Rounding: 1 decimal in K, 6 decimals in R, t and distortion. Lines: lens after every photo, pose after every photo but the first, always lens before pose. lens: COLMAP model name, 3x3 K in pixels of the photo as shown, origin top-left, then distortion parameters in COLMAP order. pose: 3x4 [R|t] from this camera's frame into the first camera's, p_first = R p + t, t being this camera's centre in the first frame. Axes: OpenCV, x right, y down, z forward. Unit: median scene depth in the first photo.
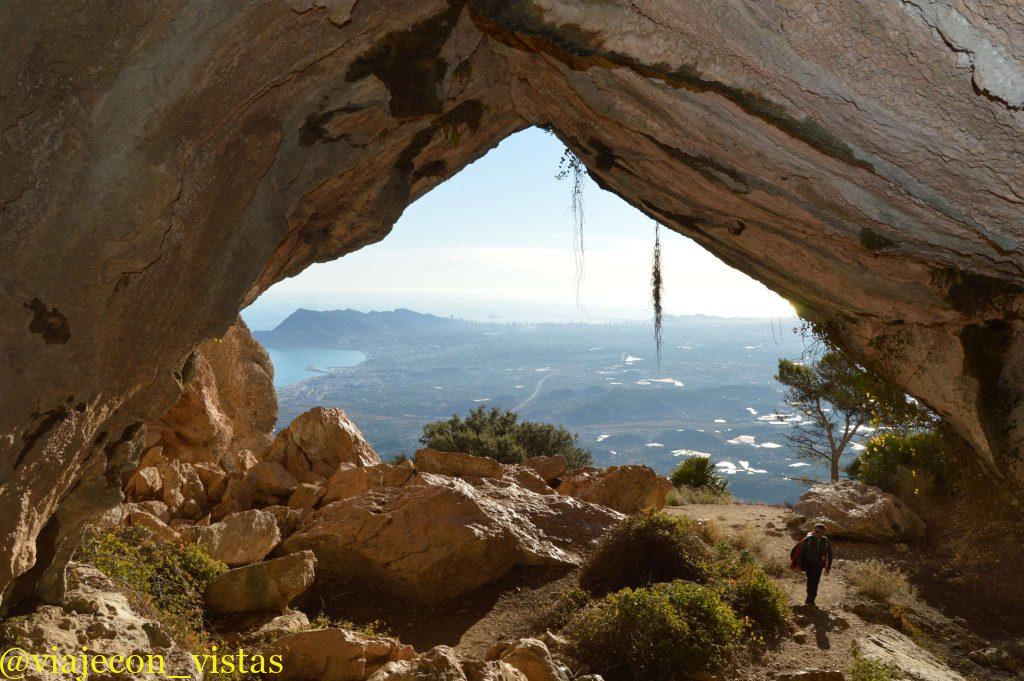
lens RADIAL K [[815.6, 0, 512.0], [0, 815.6, 340.5], [0, 0, 1]] dist [0.002017, 0.002559]
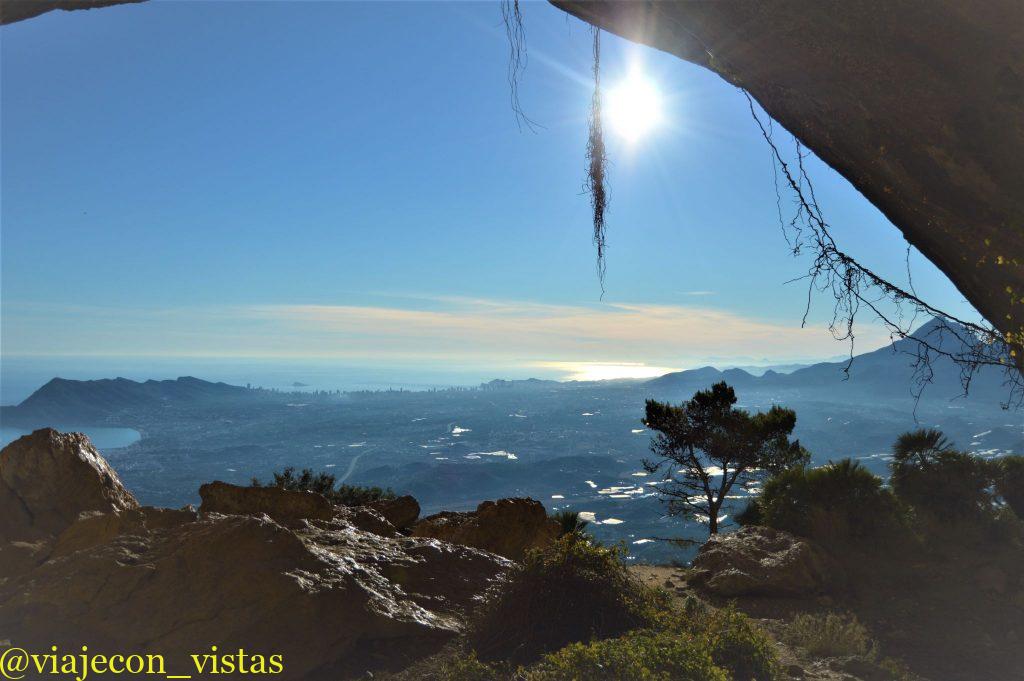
lens RADIAL K [[914.3, 0, 512.0], [0, 914.3, 340.5], [0, 0, 1]] dist [-0.006427, 0.003203]
pose [[0.978536, -0.004190, 0.206034, -0.018037], [0.020785, 0.996702, -0.078443, 0.068243], [-0.205025, 0.081041, 0.975396, 0.175388]]
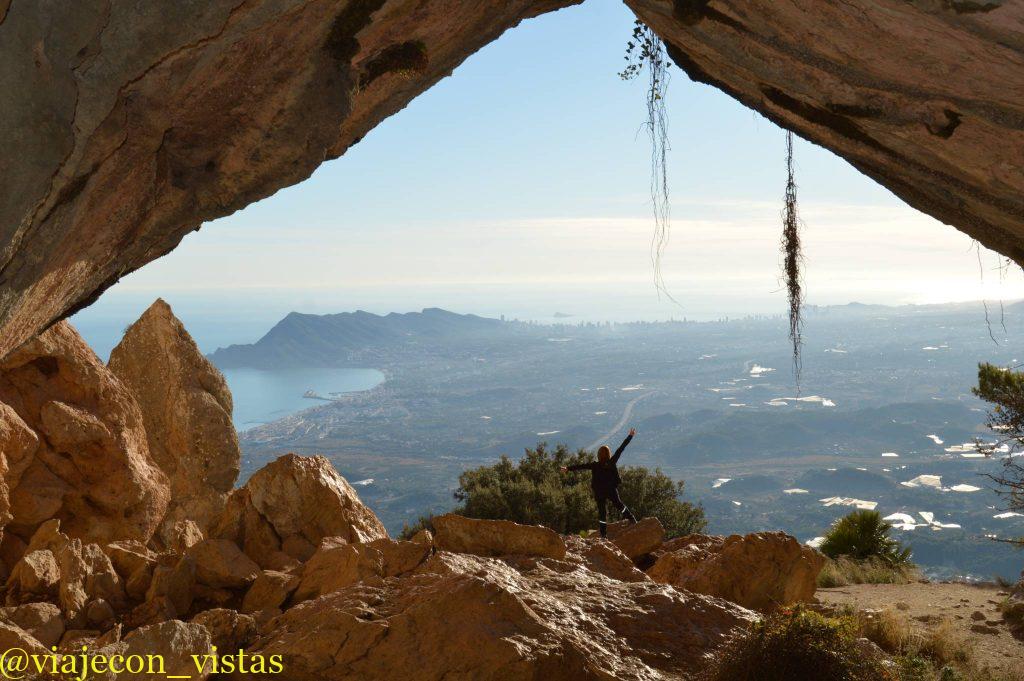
lens RADIAL K [[1141.6, 0, 512.0], [0, 1141.6, 340.5], [0, 0, 1]] dist [-0.015423, 0.023811]
pose [[0.997323, -0.029767, -0.066786, 0.010590], [0.029248, 0.999534, -0.008737, 0.000794], [0.067015, 0.006760, 0.997729, 0.065198]]
